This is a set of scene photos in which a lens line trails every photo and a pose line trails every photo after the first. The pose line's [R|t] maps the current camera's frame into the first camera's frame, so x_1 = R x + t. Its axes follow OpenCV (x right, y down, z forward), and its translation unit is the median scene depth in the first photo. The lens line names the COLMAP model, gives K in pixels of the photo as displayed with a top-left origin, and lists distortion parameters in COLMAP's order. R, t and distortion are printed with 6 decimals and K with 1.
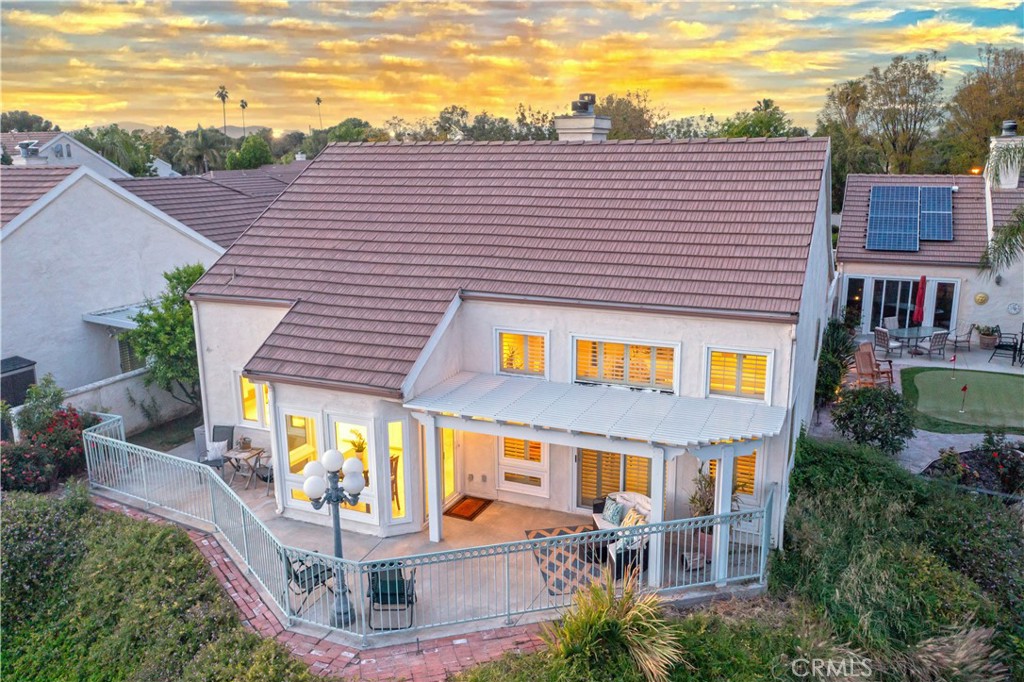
lens RADIAL K [[819.6, 0, 512.0], [0, 819.6, 341.0], [0, 0, 1]] dist [-0.003732, 0.009955]
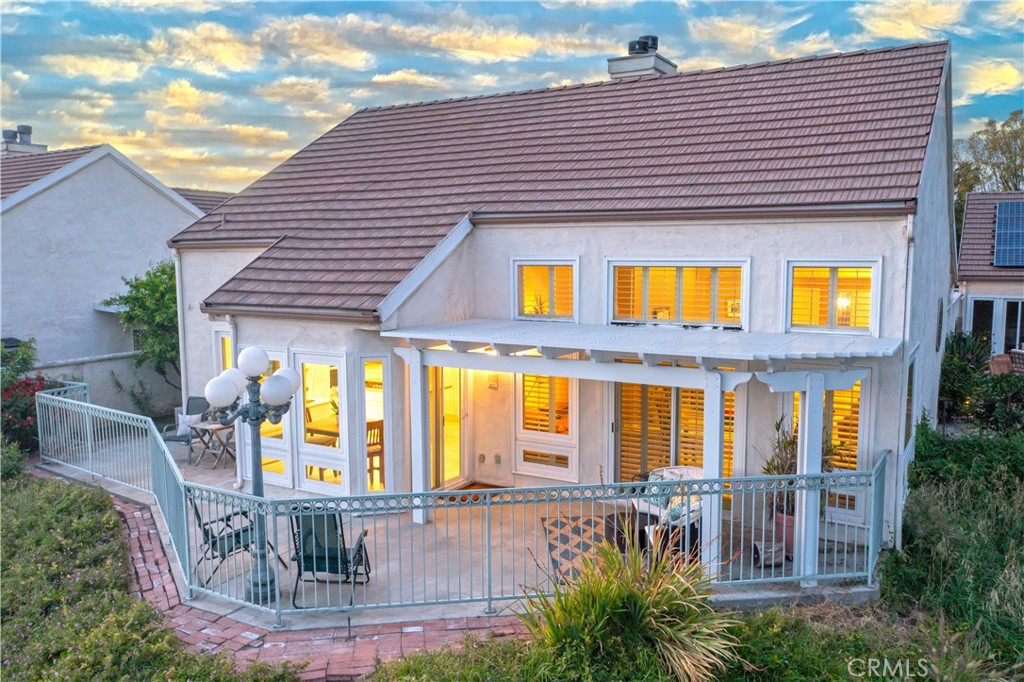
lens RADIAL K [[817.8, 0, 512.0], [0, 817.8, 341.0], [0, 0, 1]] dist [0.001920, 0.004525]
pose [[0.993055, 0.016940, -0.116426, 0.076057], [-0.030994, 0.992291, -0.119989, 0.166145], [0.113496, 0.122764, 0.985925, 0.244040]]
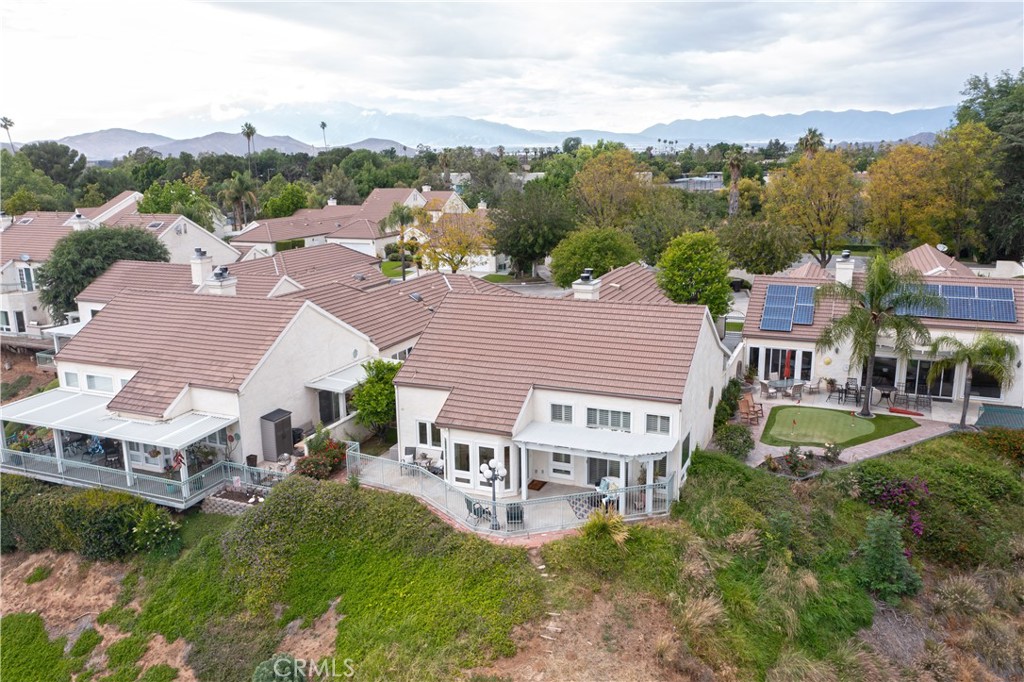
lens RADIAL K [[819.6, 0, 512.0], [0, 819.6, 341.0], [0, 0, 1]] dist [-0.003732, 0.009955]
pose [[0.999899, -0.007899, 0.011809, -0.150547], [0.007938, 0.999963, -0.003237, -0.179164], [-0.011783, 0.003331, 0.999925, -1.227382]]
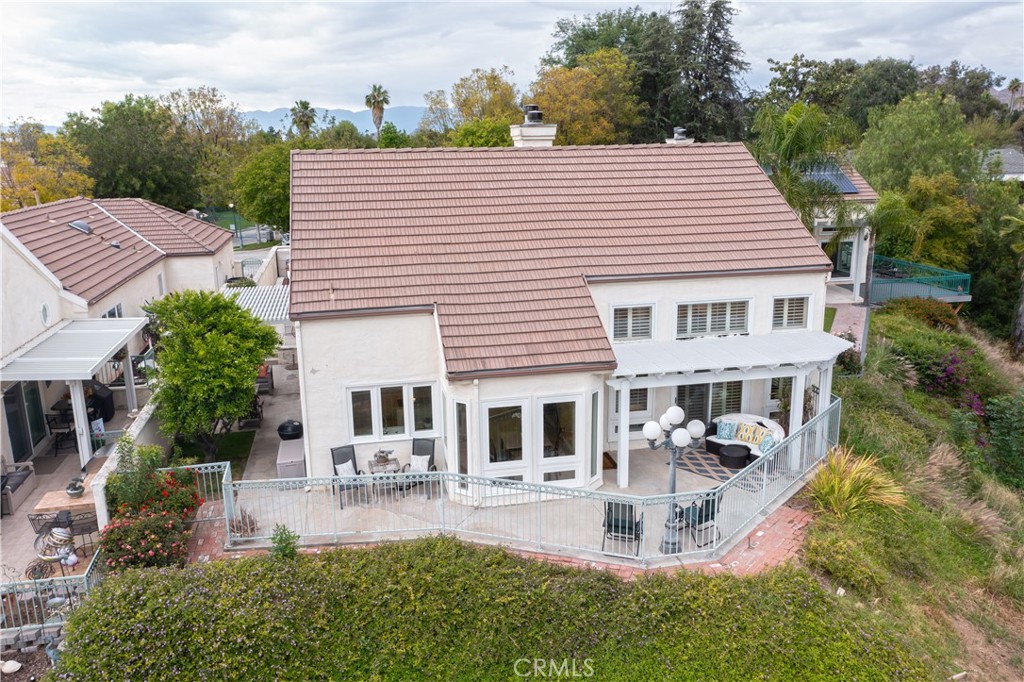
lens RADIAL K [[817.8, 0, 512.0], [0, 817.8, 341.0], [0, 0, 1]] dist [0.001920, 0.004525]
pose [[0.813009, -0.144081, 0.564143, -0.862784], [0.142629, 0.988662, 0.046954, -0.042907], [-0.564512, 0.042289, 0.824341, 0.109504]]
